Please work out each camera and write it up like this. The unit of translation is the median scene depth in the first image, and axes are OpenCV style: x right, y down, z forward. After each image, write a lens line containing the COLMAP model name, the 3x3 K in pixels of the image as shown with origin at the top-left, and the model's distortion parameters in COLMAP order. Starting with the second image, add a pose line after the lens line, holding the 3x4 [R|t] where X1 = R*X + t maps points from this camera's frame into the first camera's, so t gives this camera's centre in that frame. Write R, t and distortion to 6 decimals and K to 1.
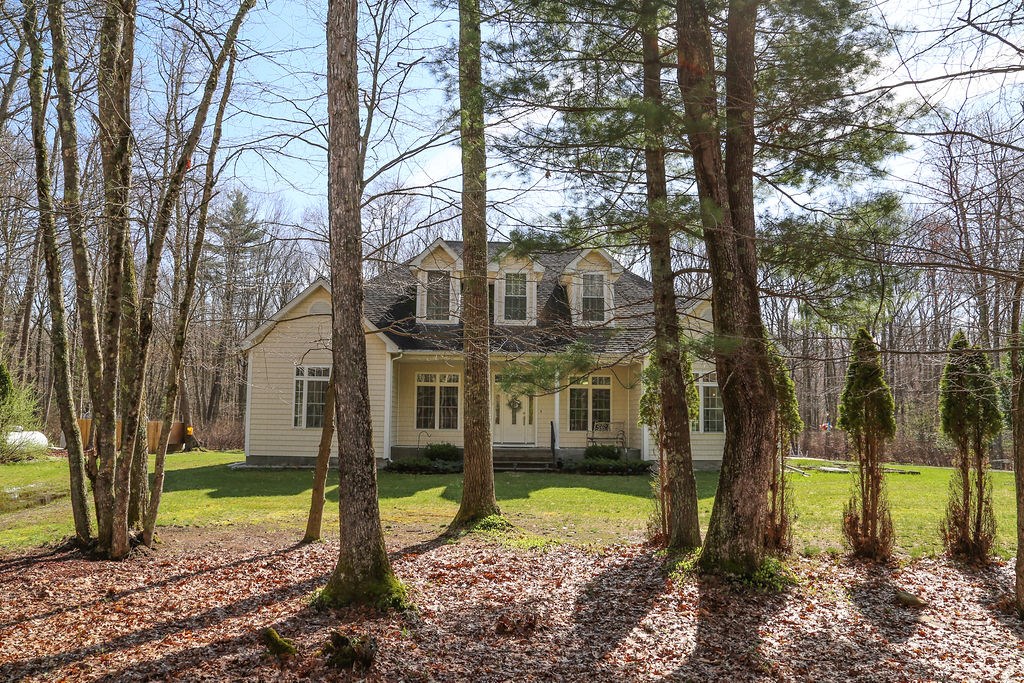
lens RADIAL K [[693.8, 0, 509.1], [0, 693.8, 344.7], [0, 0, 1]] dist [-0.117638, 0.055938]
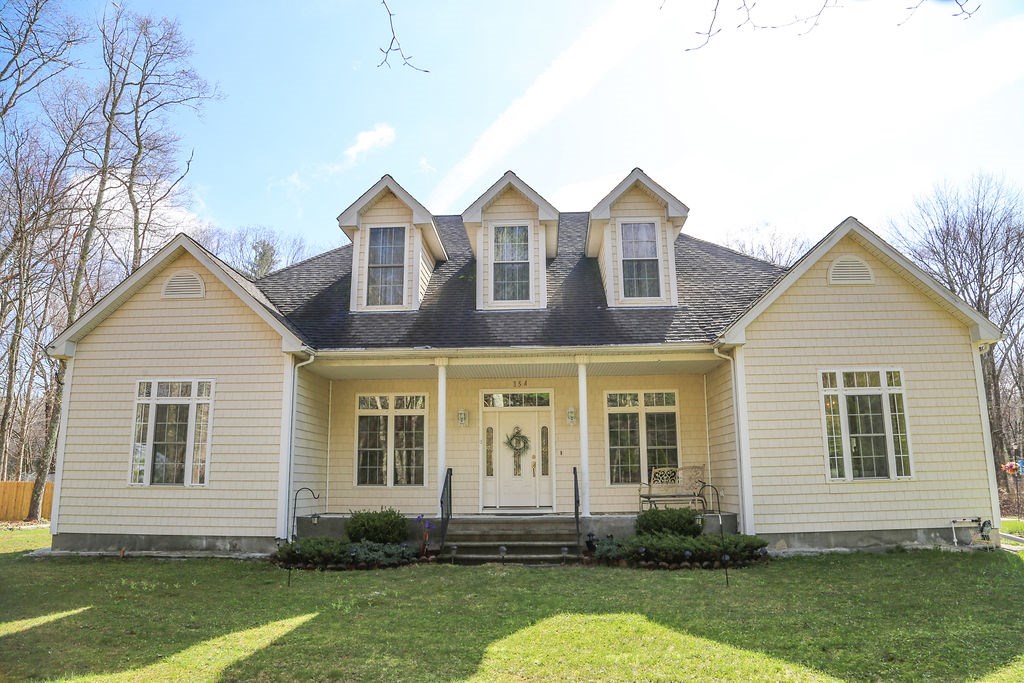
lens RADIAL K [[693.8, 0, 509.1], [0, 693.8, 344.7], [0, 0, 1]] dist [-0.117638, 0.055938]
pose [[0.996872, -0.034015, -0.071340, 0.052495], [0.027821, 0.995899, -0.086083, 0.059334], [0.073976, 0.083829, 0.993730, 0.438552]]
